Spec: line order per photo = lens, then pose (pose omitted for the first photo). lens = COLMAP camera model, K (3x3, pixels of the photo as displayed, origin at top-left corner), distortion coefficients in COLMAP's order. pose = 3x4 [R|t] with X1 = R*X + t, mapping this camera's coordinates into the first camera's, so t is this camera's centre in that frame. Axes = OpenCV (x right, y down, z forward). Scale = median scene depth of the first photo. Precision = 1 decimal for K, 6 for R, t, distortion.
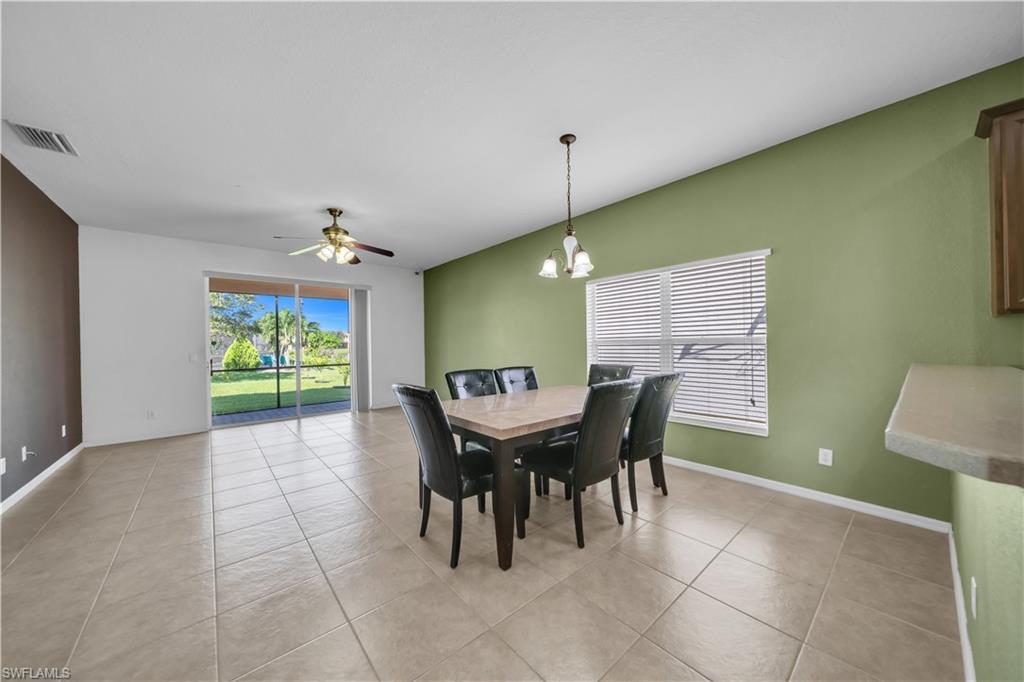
lens RADIAL K [[353.2, 0, 511.8], [0, 353.2, 344.0], [0, 0, 1]] dist [-0.000543, -0.000695]
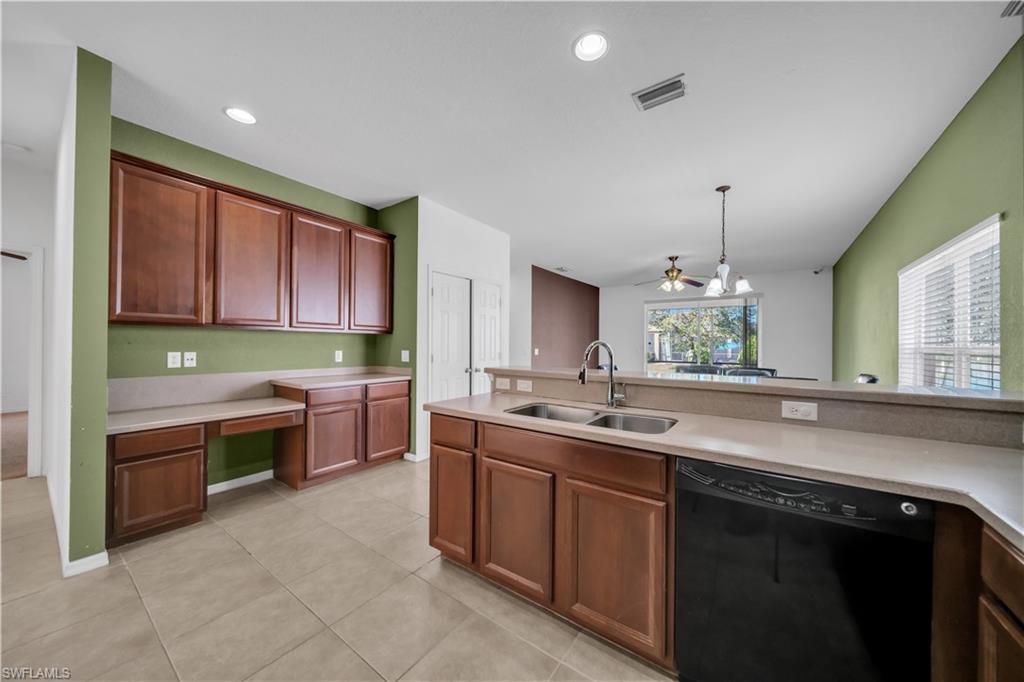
lens RADIAL K [[353.2, 0, 510.8], [0, 353.2, 342.6], [0, 0, 1]] dist [-0.000543, -0.000695]
pose [[0.231918, 0.013346, -0.972644, 0.649123], [-0.017311, 0.999804, 0.009591, -0.009567], [0.972581, 0.014613, 0.232103, -0.023278]]
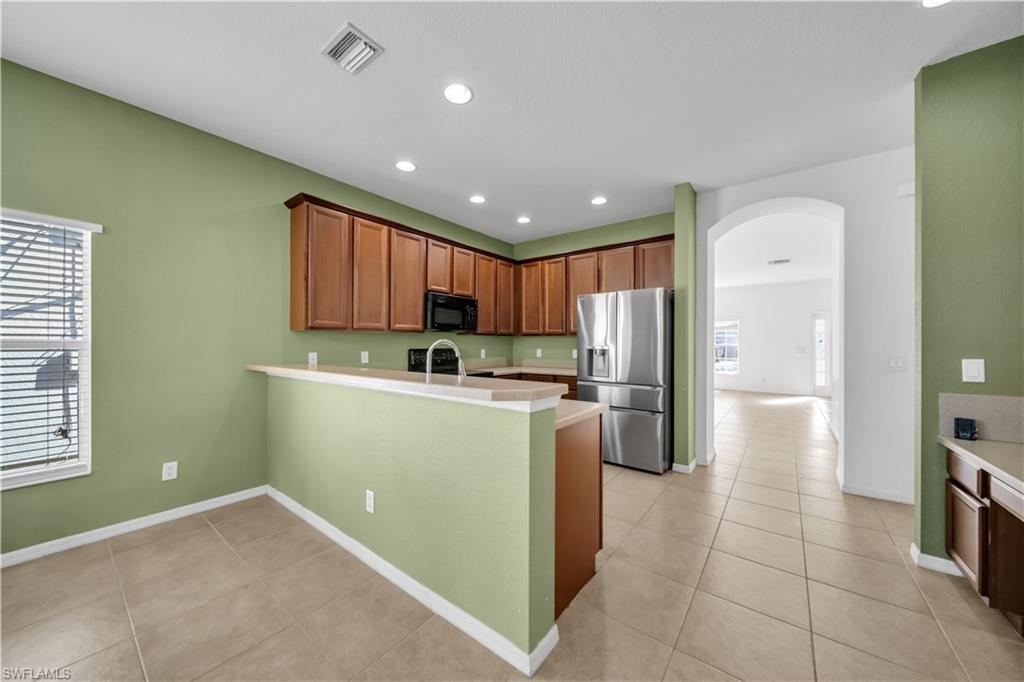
lens RADIAL K [[353.2, 0, 515.1], [0, 353.2, 341.3], [0, 0, 1]] dist [-0.000543, -0.000695]
pose [[-0.205712, 0.022143, 0.978362, -0.109937], [0.003009, 0.999754, -0.021995, 0.001048], [-0.978608, -0.001581, -0.205728, 0.154398]]
